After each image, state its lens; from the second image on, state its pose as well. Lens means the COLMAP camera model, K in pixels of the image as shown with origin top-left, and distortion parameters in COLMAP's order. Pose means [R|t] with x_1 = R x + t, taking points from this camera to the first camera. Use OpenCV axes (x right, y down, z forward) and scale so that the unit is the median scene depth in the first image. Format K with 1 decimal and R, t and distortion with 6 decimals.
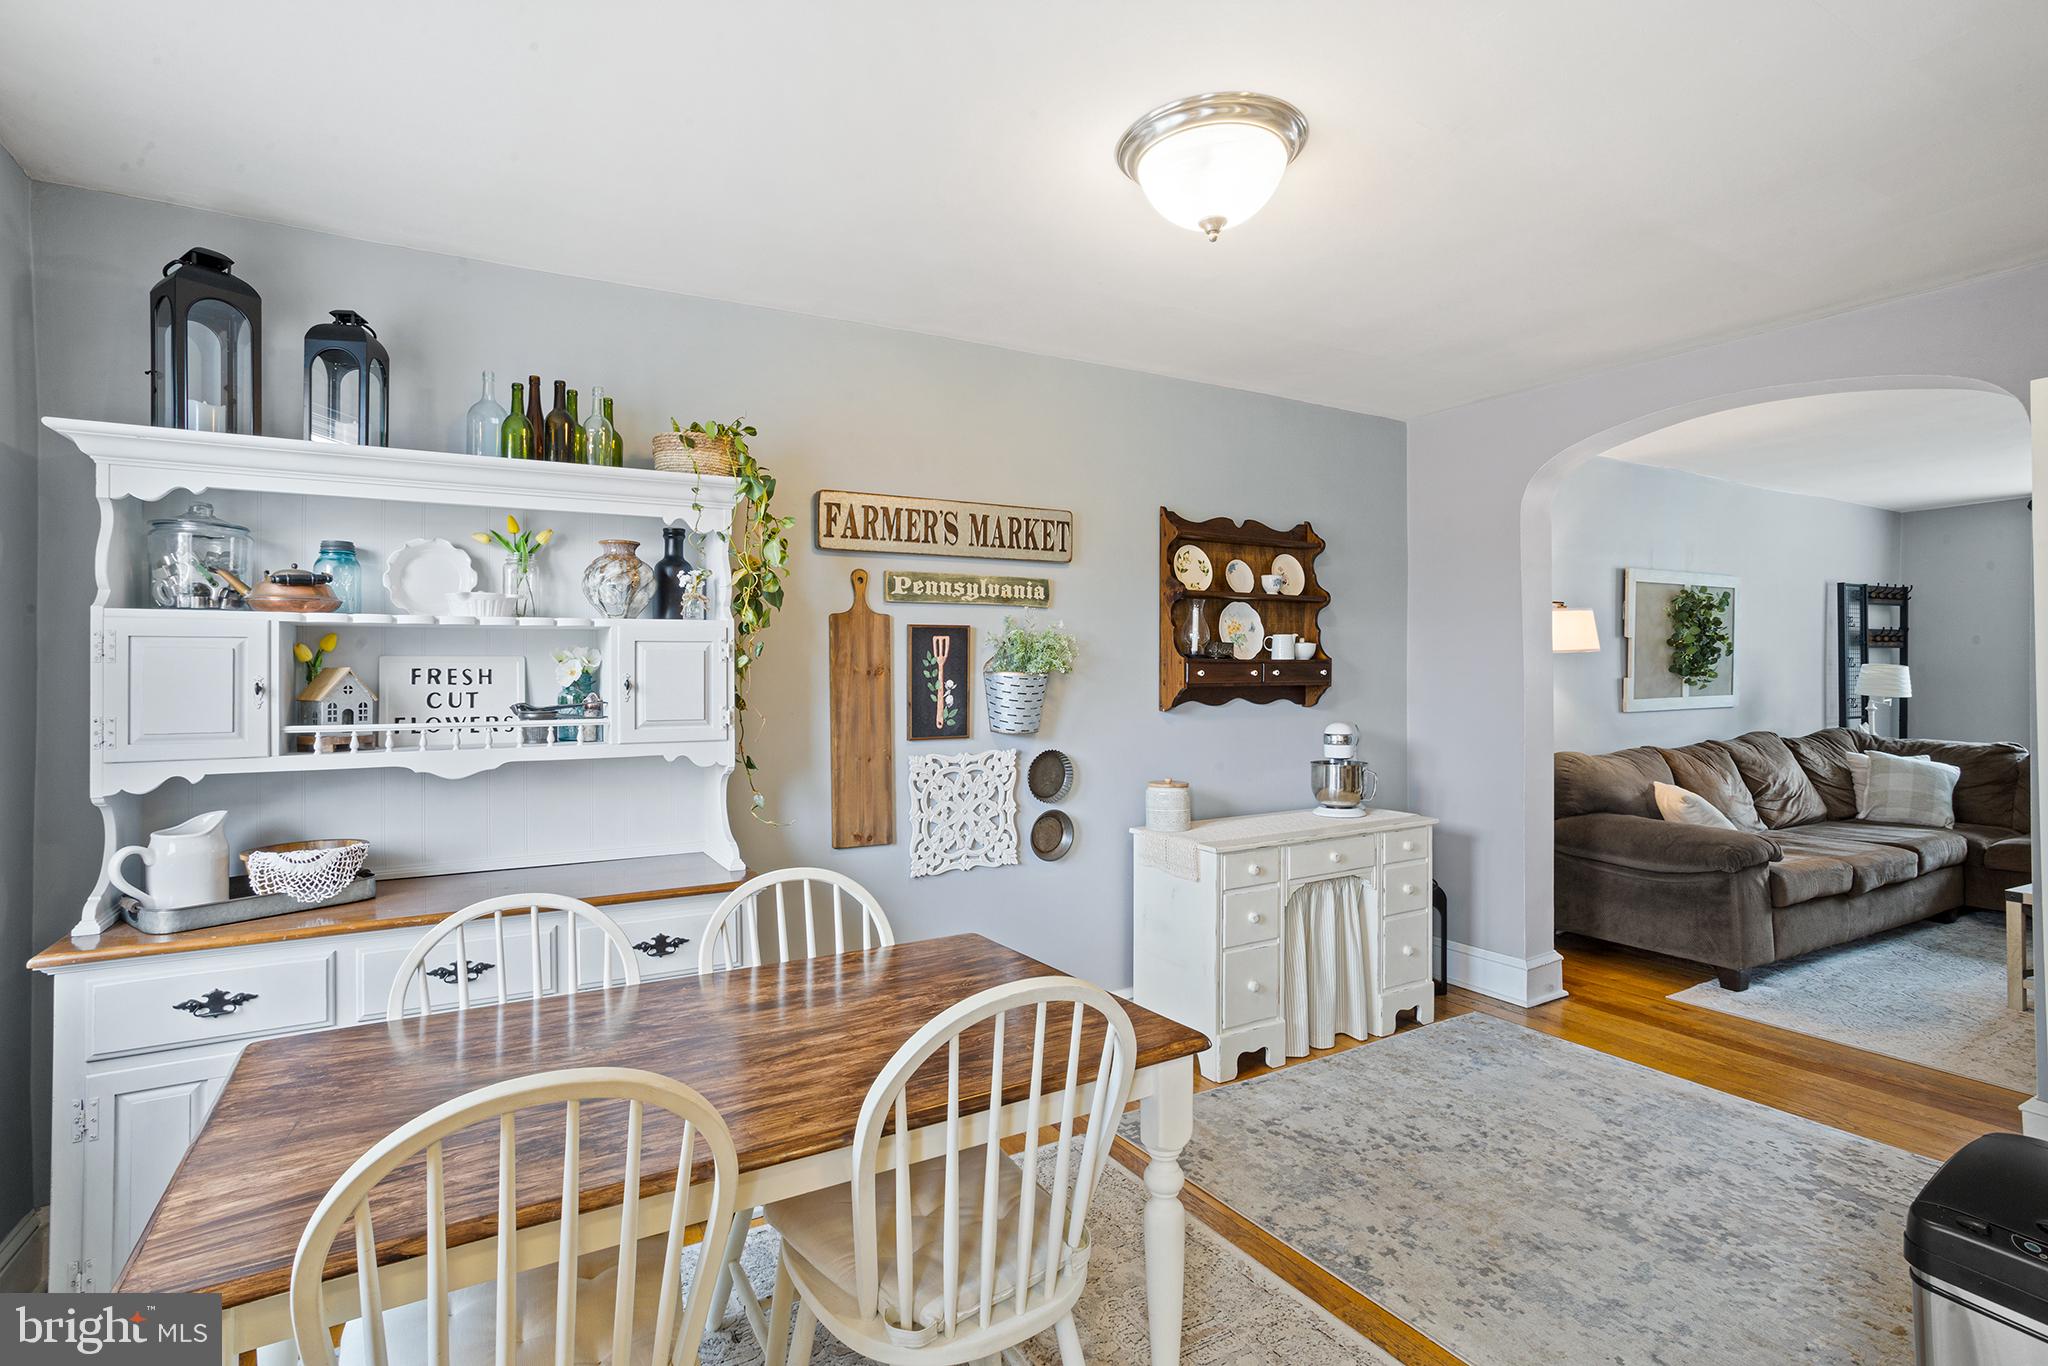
lens RADIAL K [[992.2, 0, 1008.9], [0, 992.2, 668.7], [0, 0, 1]] dist [-0.054439, 0.035837]
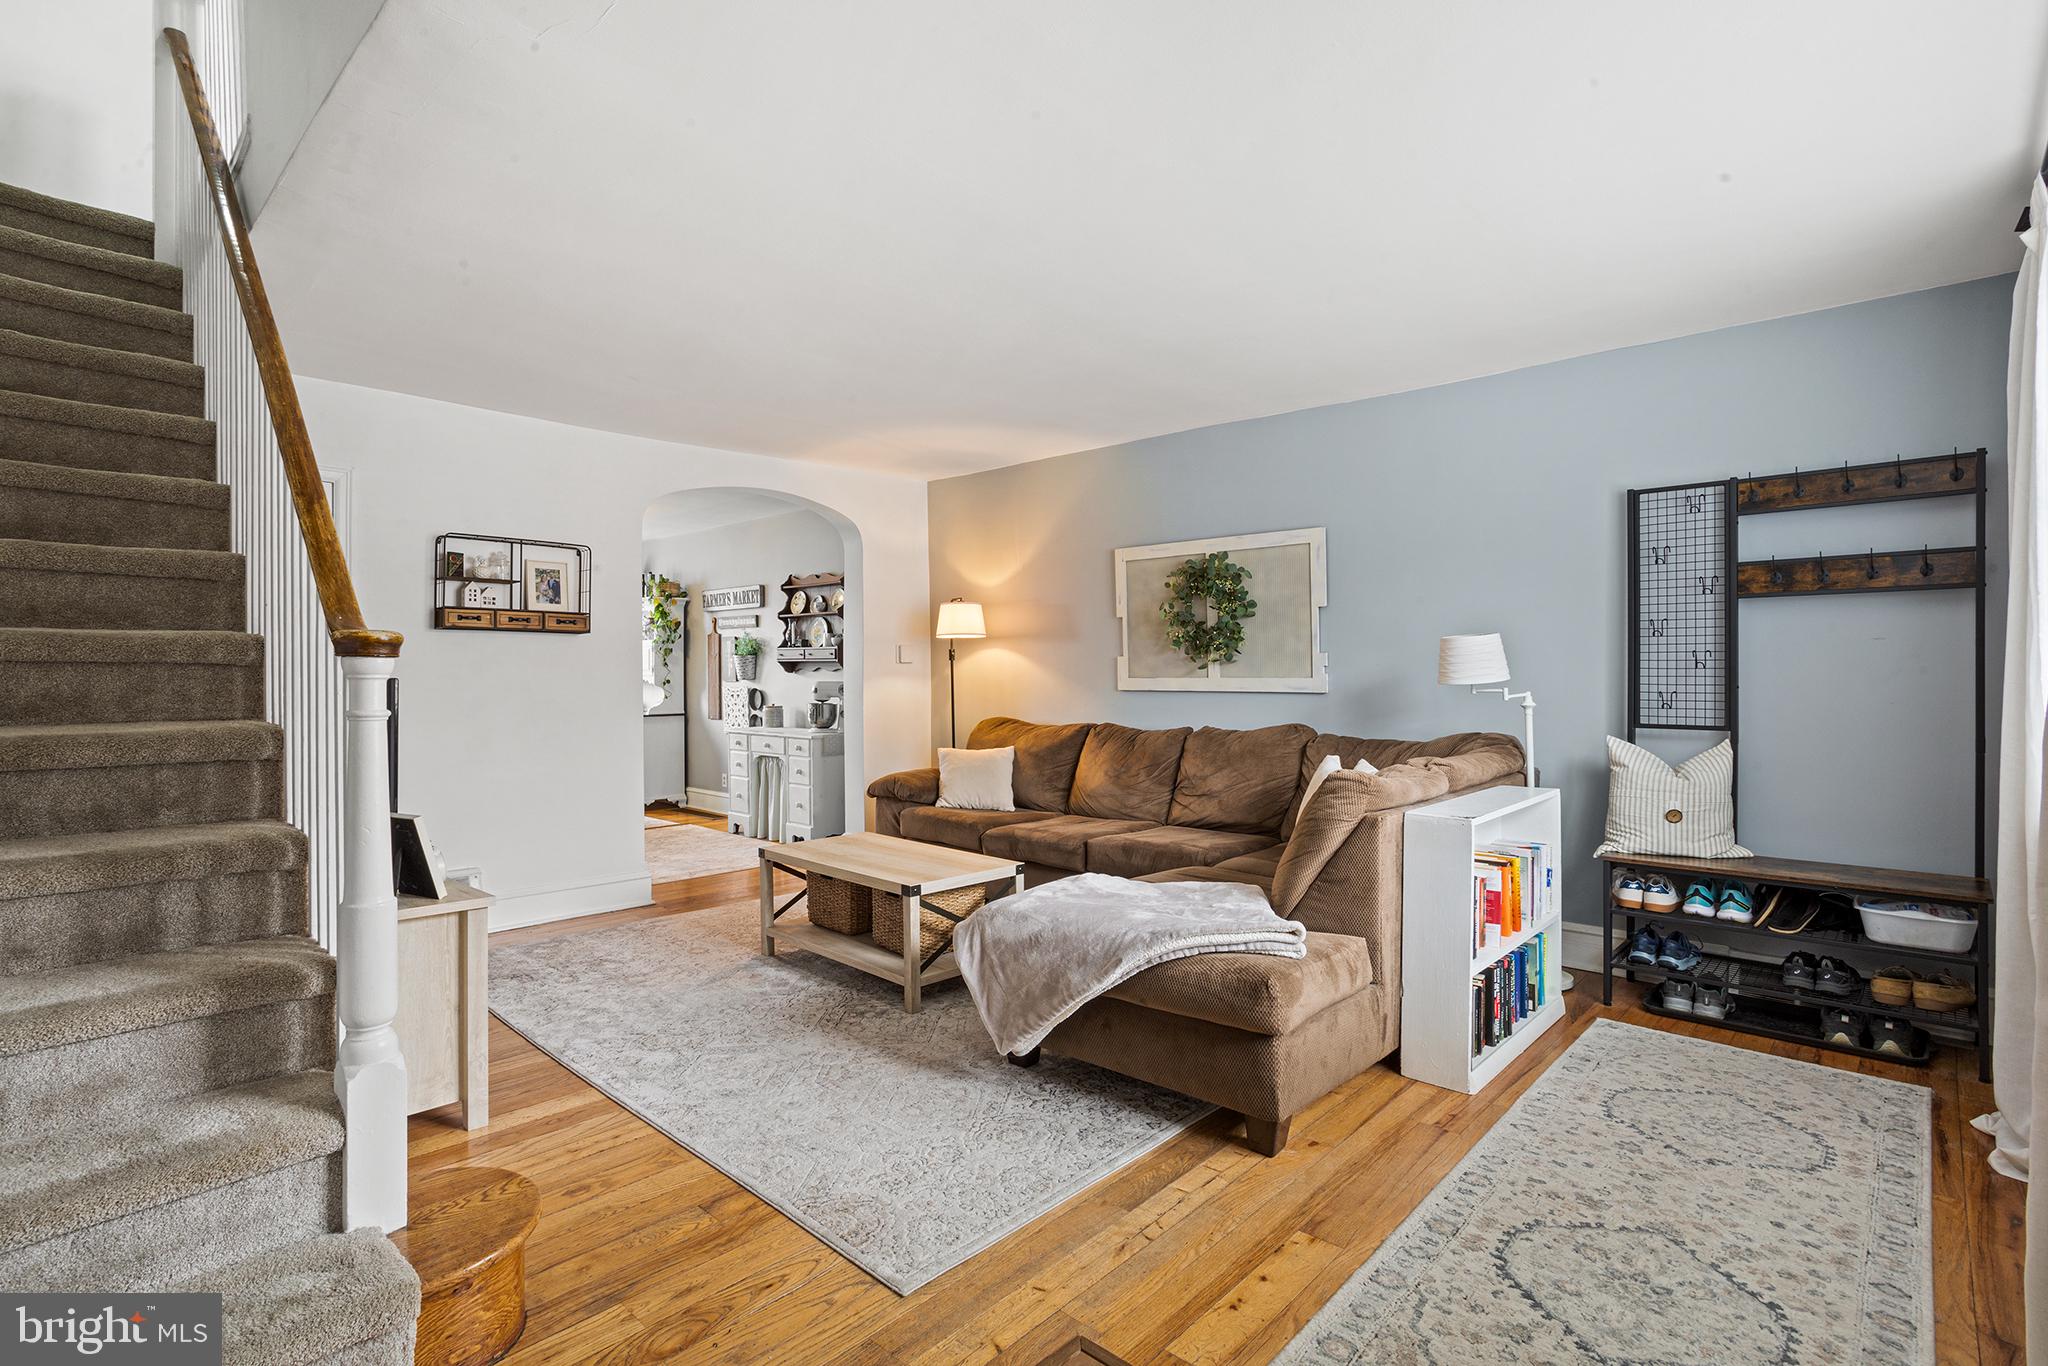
lens RADIAL K [[992.2, 0, 1022.9], [0, 992.2, 678.0], [0, 0, 1]] dist [-0.054439, 0.035837]
pose [[0.295974, 0.011955, -0.955121, 1.585351], [0.001167, 0.999916, 0.012877, 0.018034], [0.955195, -0.004926, 0.295935, 0.597895]]
